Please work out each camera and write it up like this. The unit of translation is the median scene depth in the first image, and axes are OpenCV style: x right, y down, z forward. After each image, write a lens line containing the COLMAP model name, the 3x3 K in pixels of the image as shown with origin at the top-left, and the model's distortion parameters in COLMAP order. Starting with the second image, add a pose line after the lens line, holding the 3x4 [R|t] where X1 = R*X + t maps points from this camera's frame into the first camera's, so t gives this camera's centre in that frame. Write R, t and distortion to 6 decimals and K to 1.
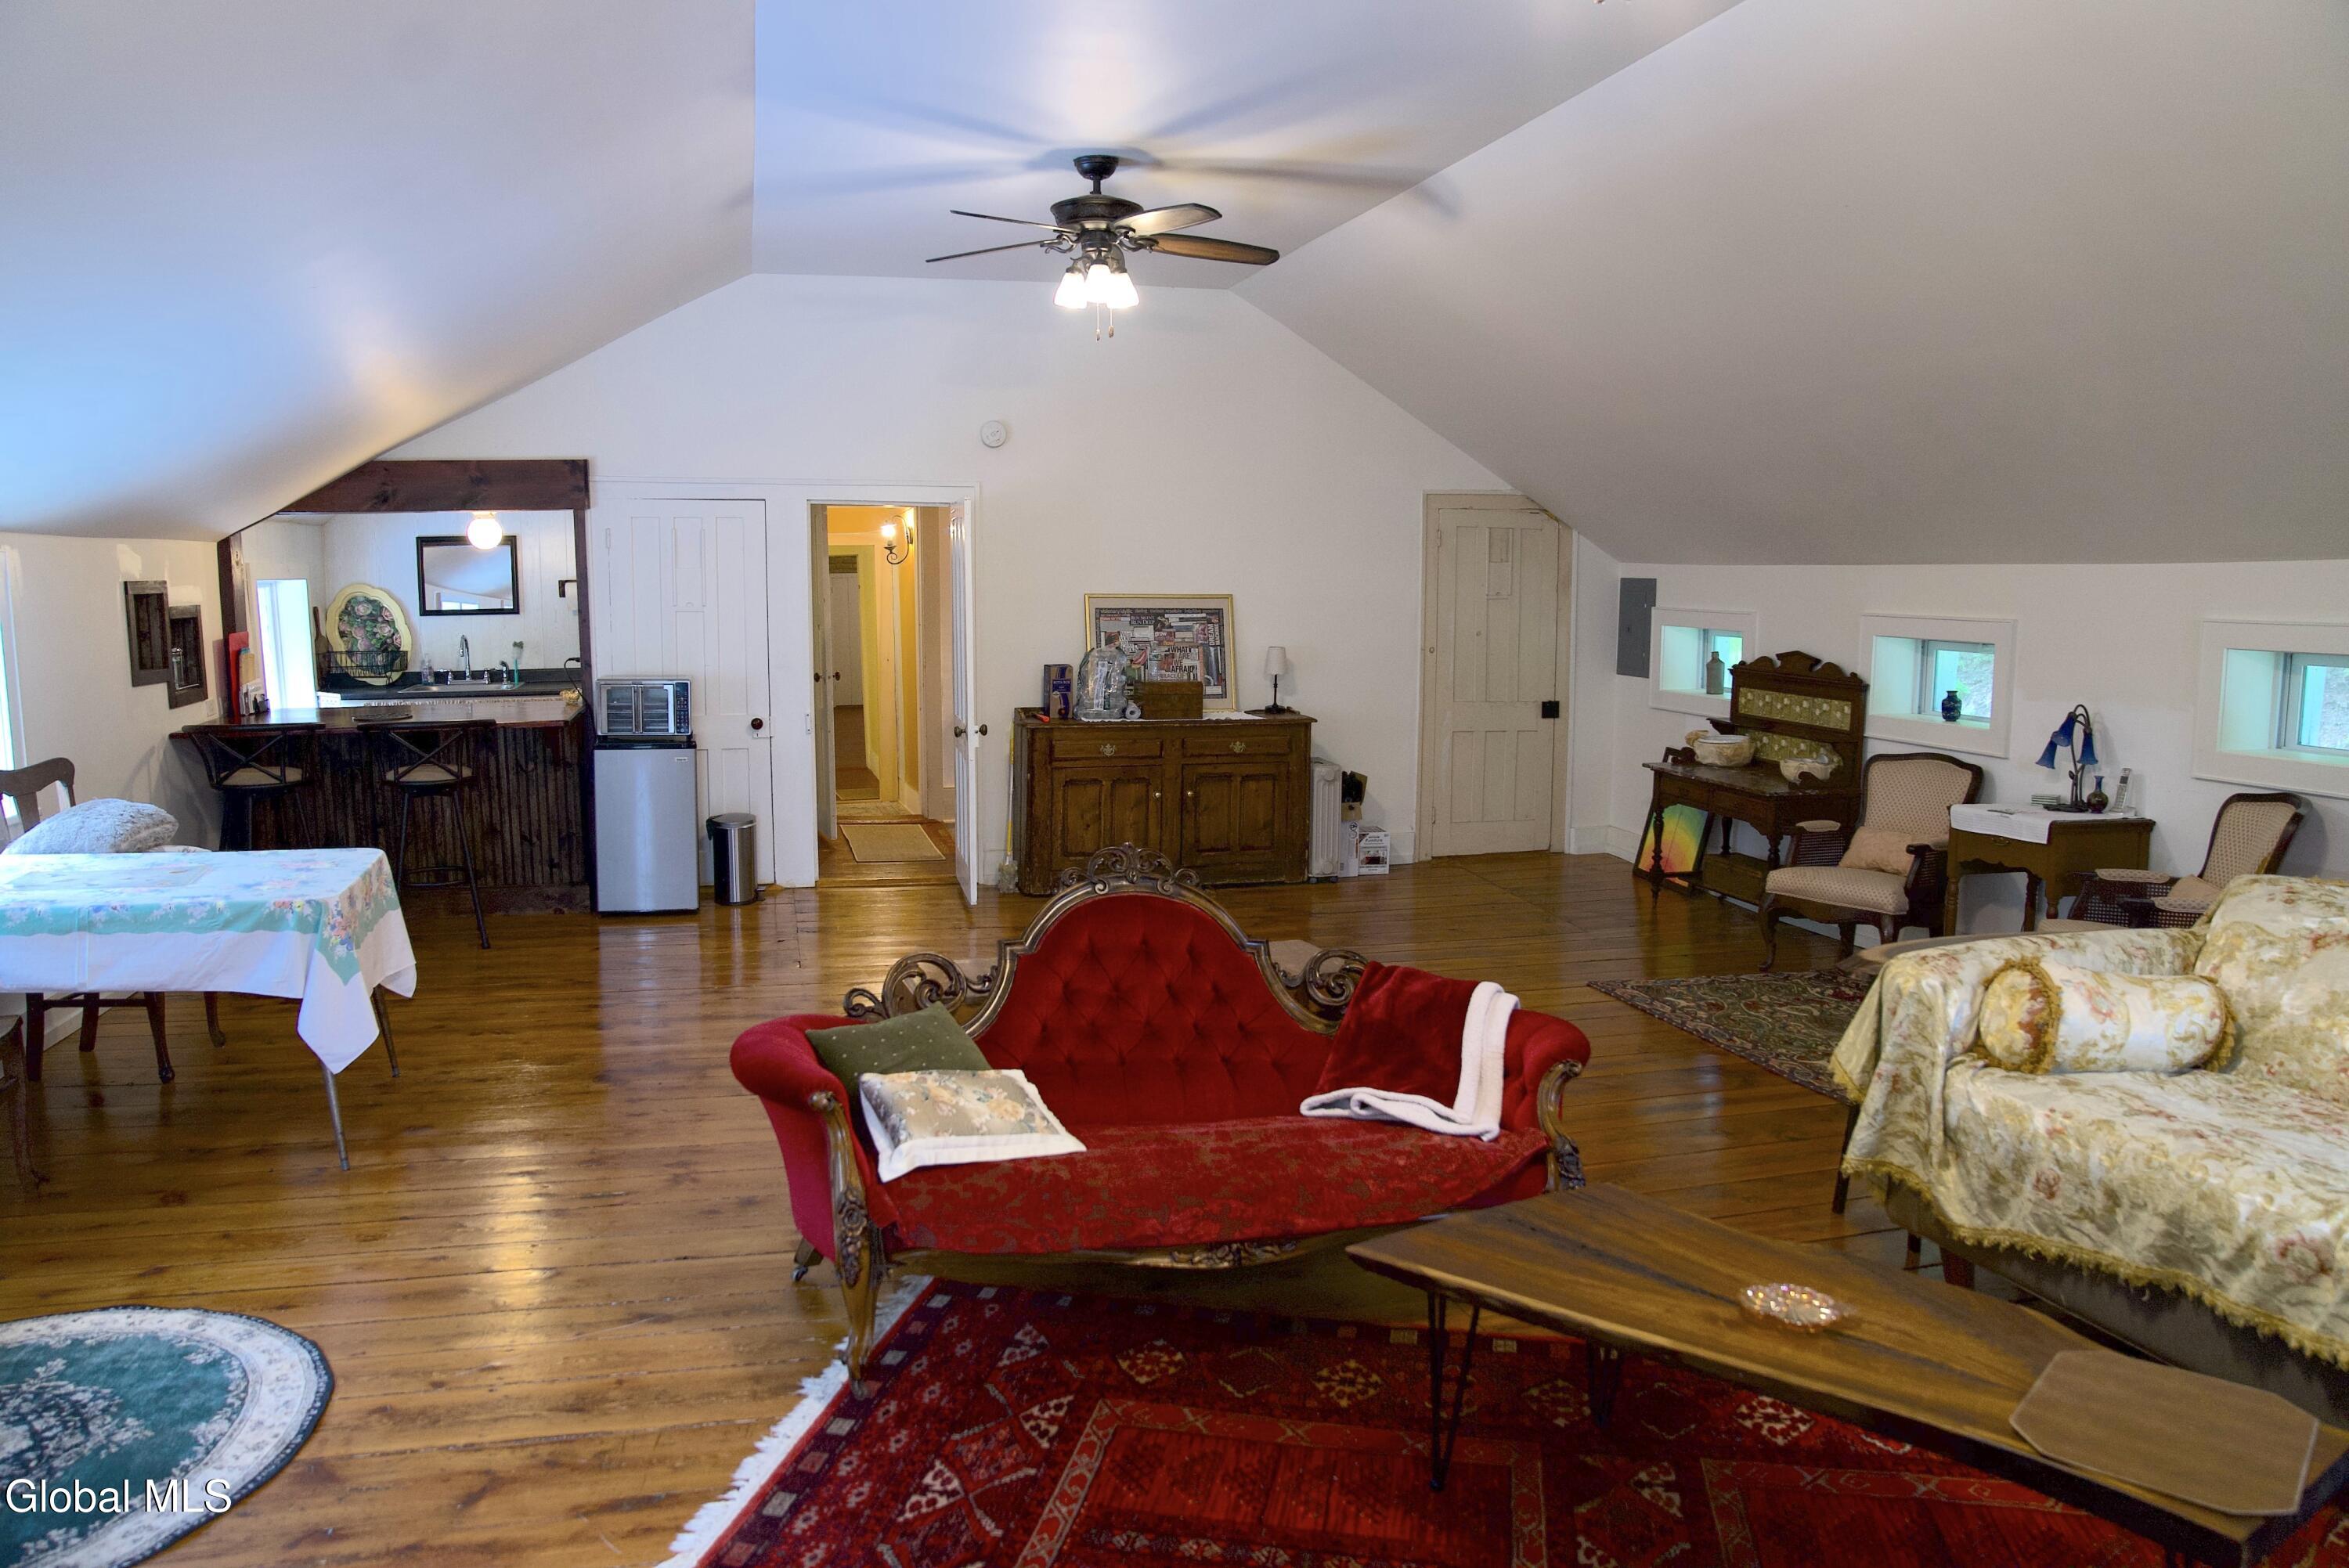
lens RADIAL K [[1603.5, 0, 1172.2], [0, 1603.5, 789.6], [0, 0, 1]] dist [-0.082879, -0.003178]
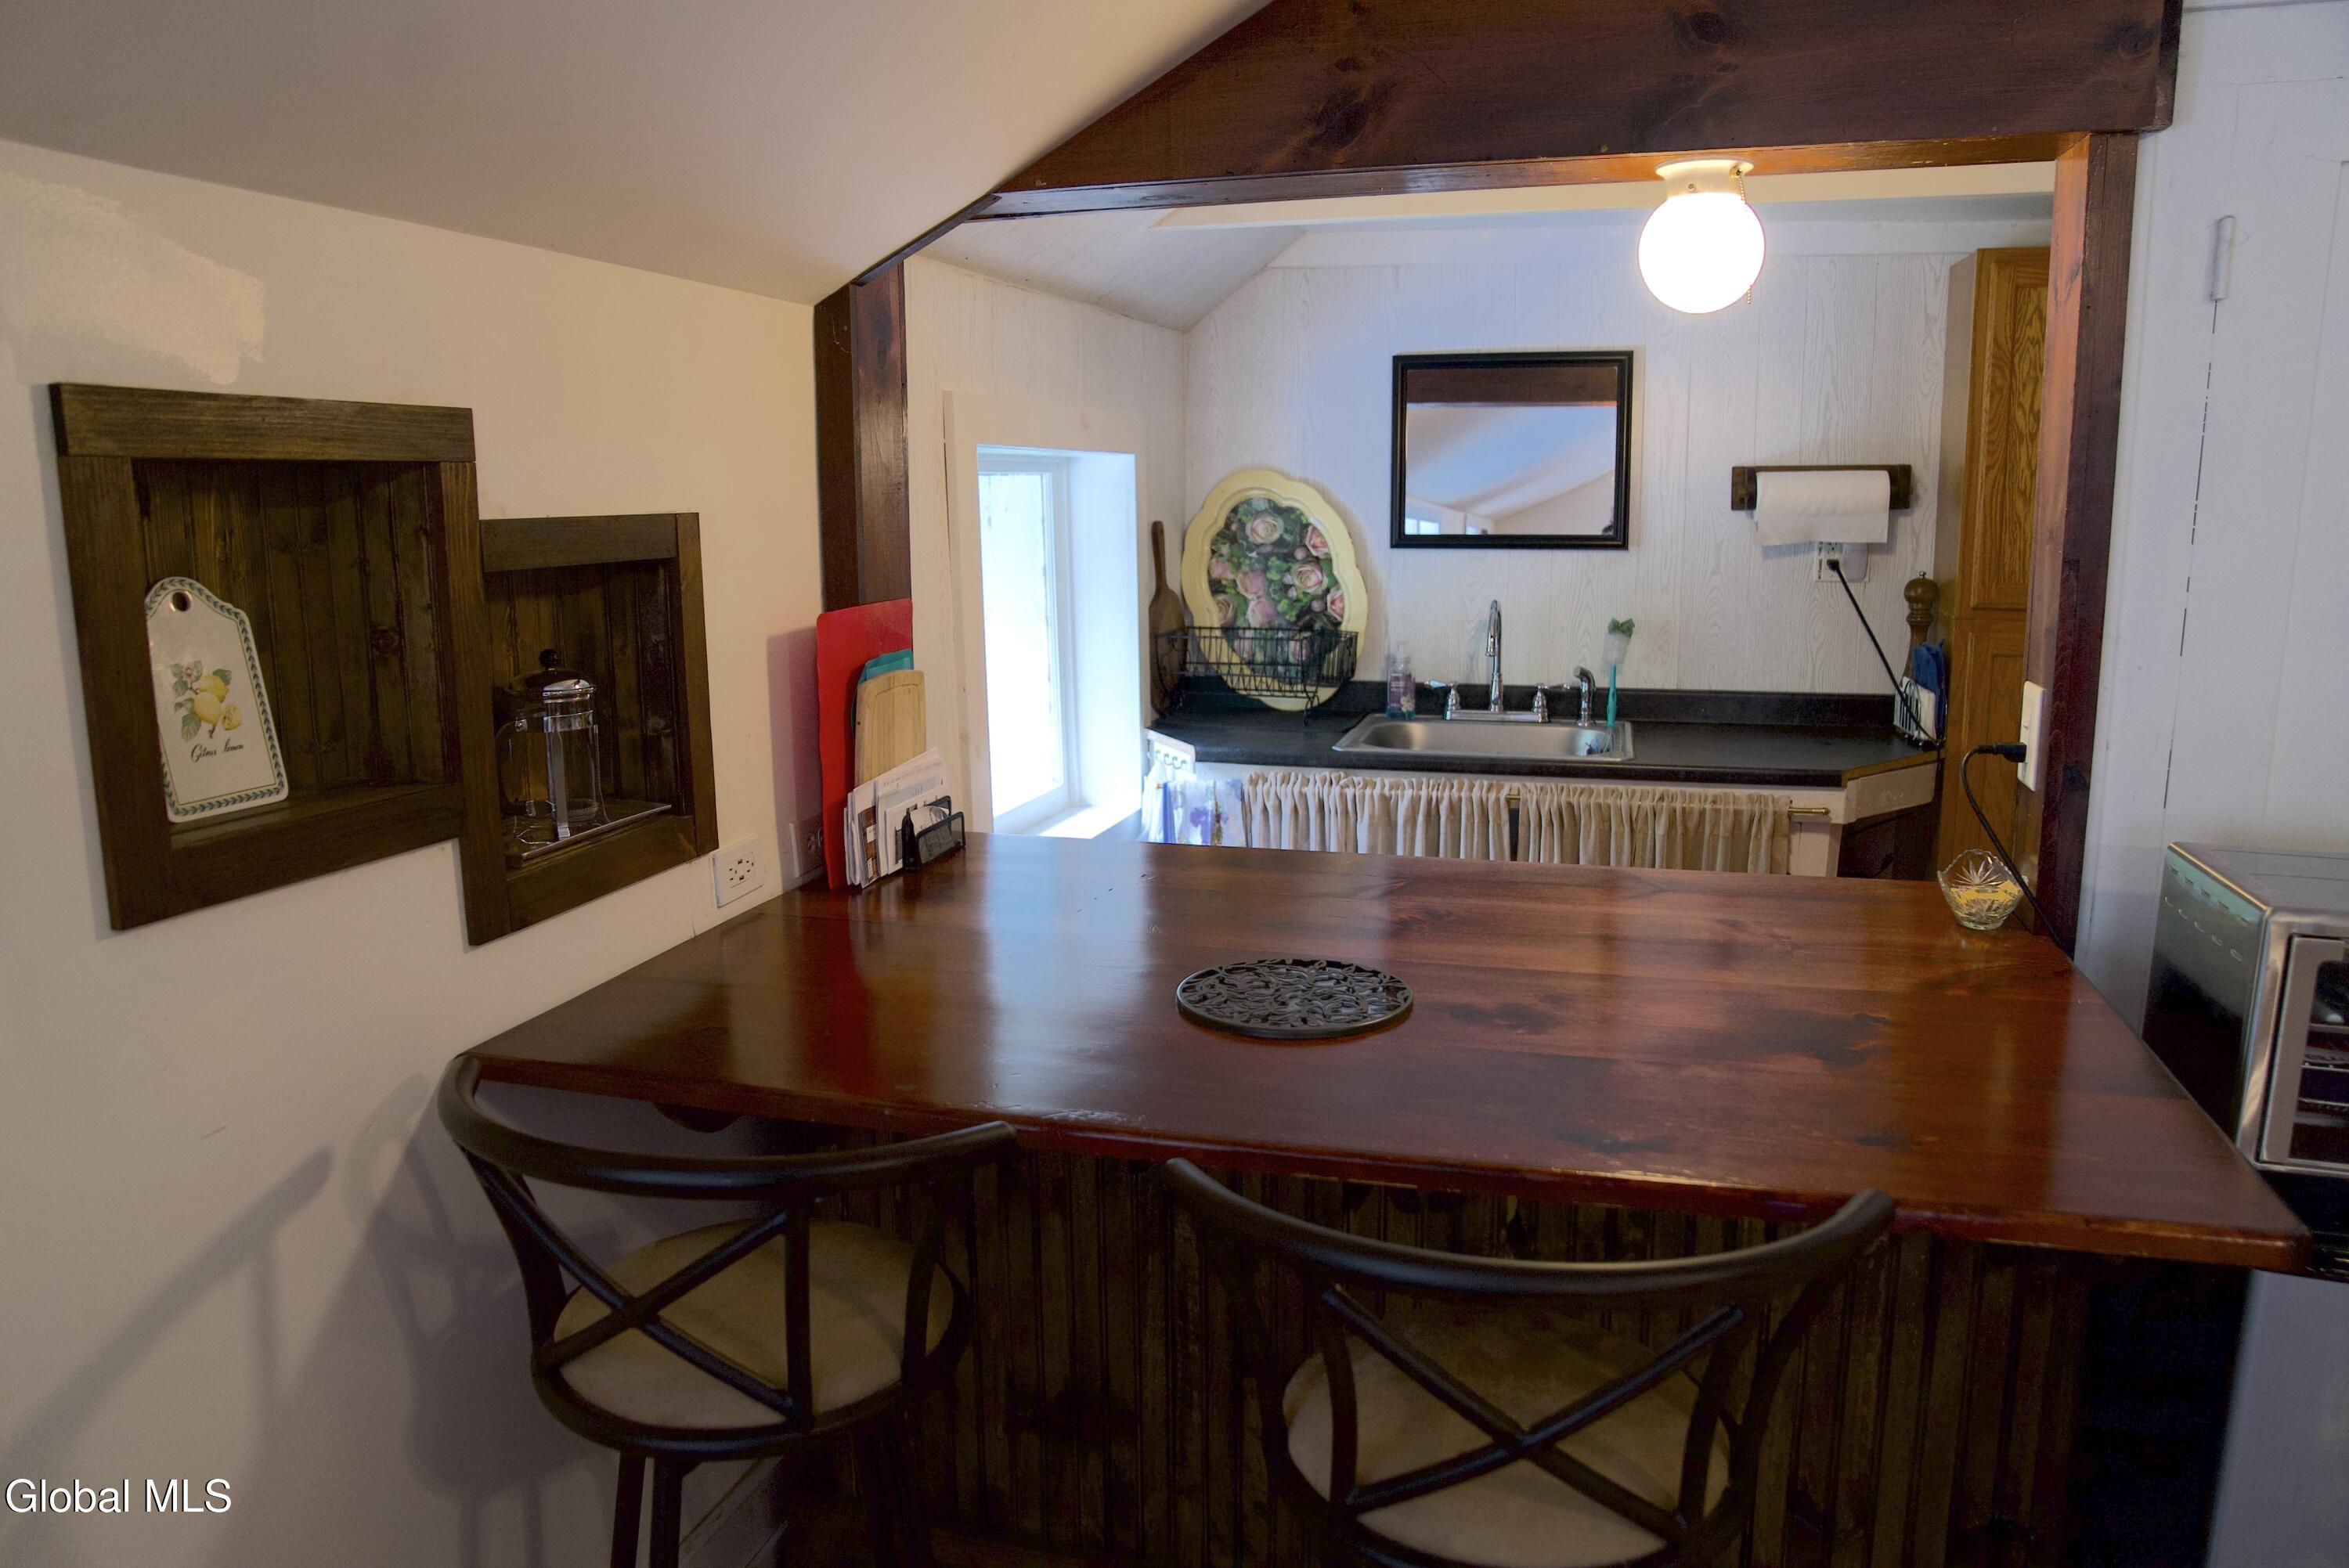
lens RADIAL K [[1603.5, 0, 1172.9], [0, 1603.5, 785.0], [0, 0, 1]] dist [-0.082879, -0.003178]
pose [[0.857806, 0.086548, -0.506635, -0.313061], [-0.062475, 0.995969, 0.064360, -0.072724], [0.510163, -0.023557, 0.859755, 0.614744]]
